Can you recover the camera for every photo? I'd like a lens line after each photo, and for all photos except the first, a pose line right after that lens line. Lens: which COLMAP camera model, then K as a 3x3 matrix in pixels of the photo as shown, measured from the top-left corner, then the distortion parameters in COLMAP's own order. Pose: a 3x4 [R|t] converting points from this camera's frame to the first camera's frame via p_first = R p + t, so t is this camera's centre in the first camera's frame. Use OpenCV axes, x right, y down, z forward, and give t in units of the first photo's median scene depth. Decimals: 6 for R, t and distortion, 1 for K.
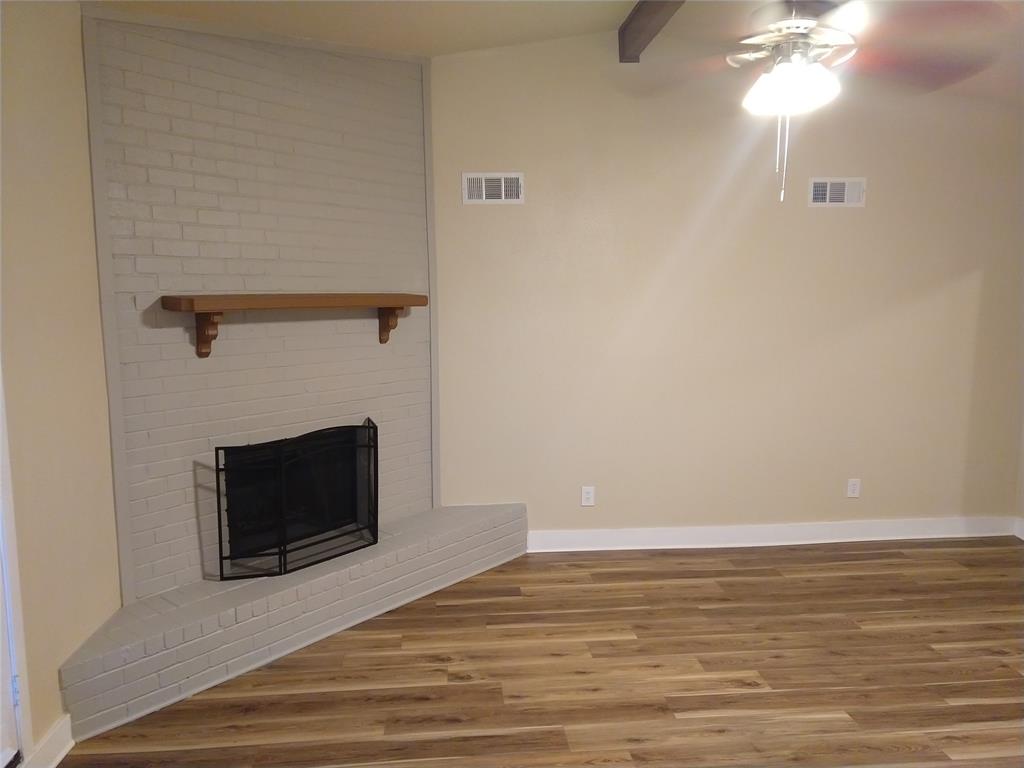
lens RADIAL K [[743.4, 0, 514.8], [0, 743.4, 380.0], [0, 0, 1]] dist [0.042745, -0.012850]
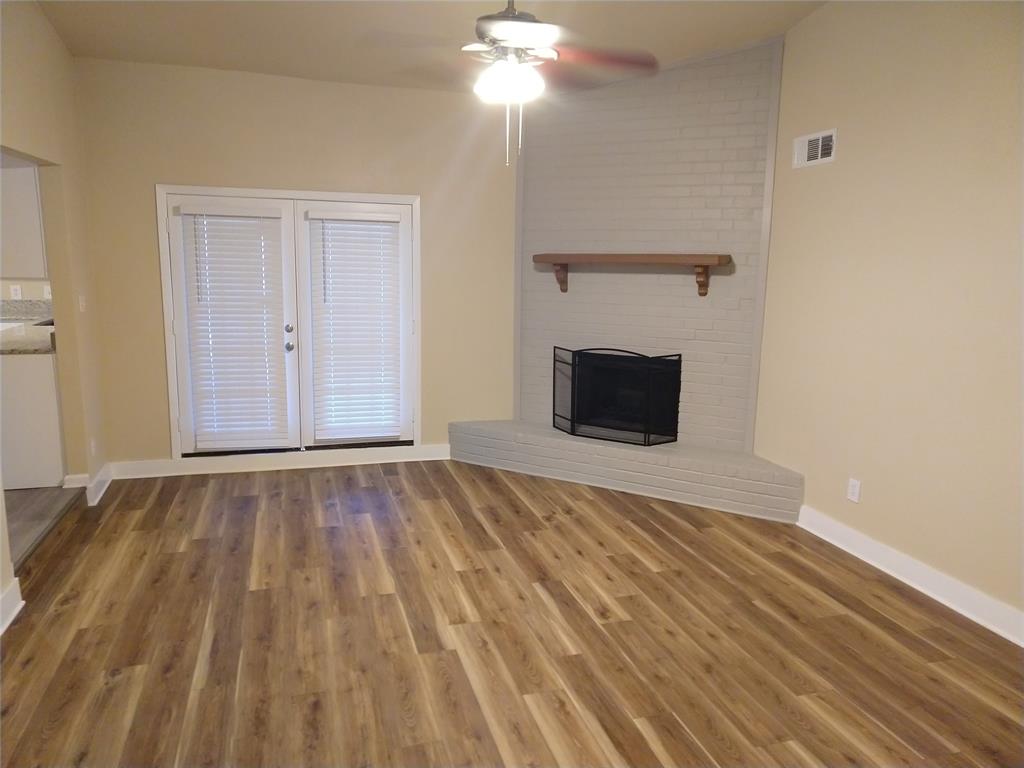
lens RADIAL K [[743.4, 0, 514.8], [0, 743.4, 380.0], [0, 0, 1]] dist [0.042745, -0.012850]
pose [[0.189370, 0.166595, -0.967670, 1.118237], [-0.139199, 0.980104, 0.141495, -0.052947], [0.971989, 0.107904, 0.208792, 0.539002]]
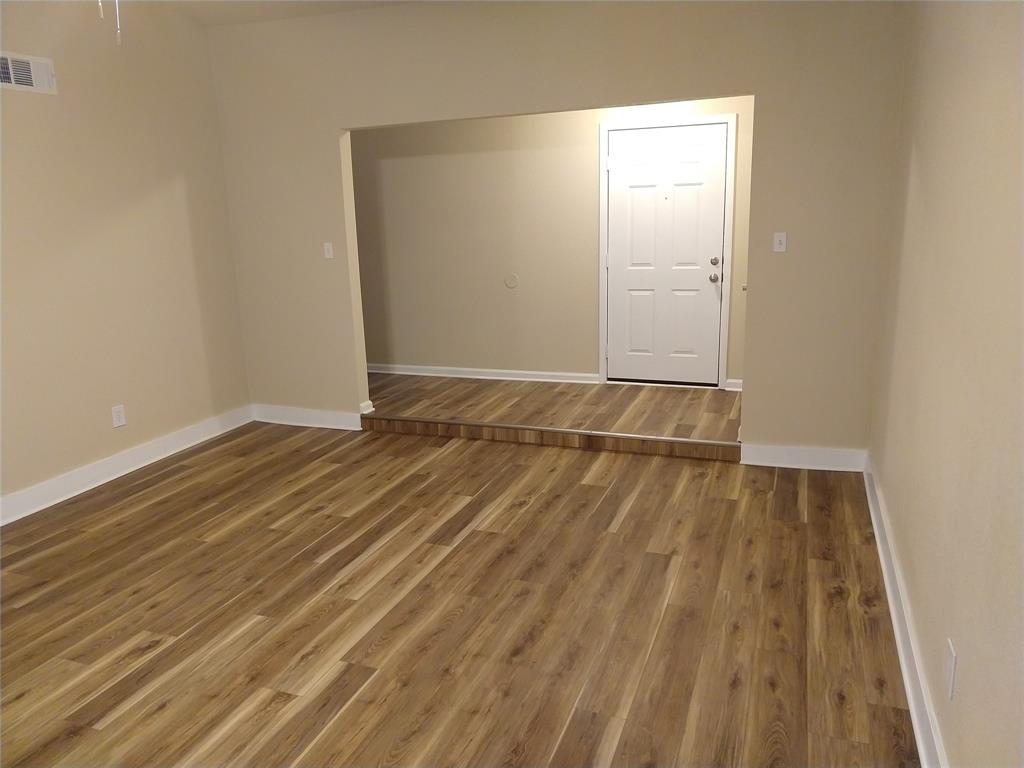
lens RADIAL K [[743.4, 0, 514.8], [0, 743.4, 380.0], [0, 0, 1]] dist [0.042745, -0.012850]
pose [[0.454096, -0.216403, 0.864272, -0.152697], [0.142779, 0.975192, 0.169159, 0.020399], [-0.879438, 0.046585, 0.473728, 0.186576]]
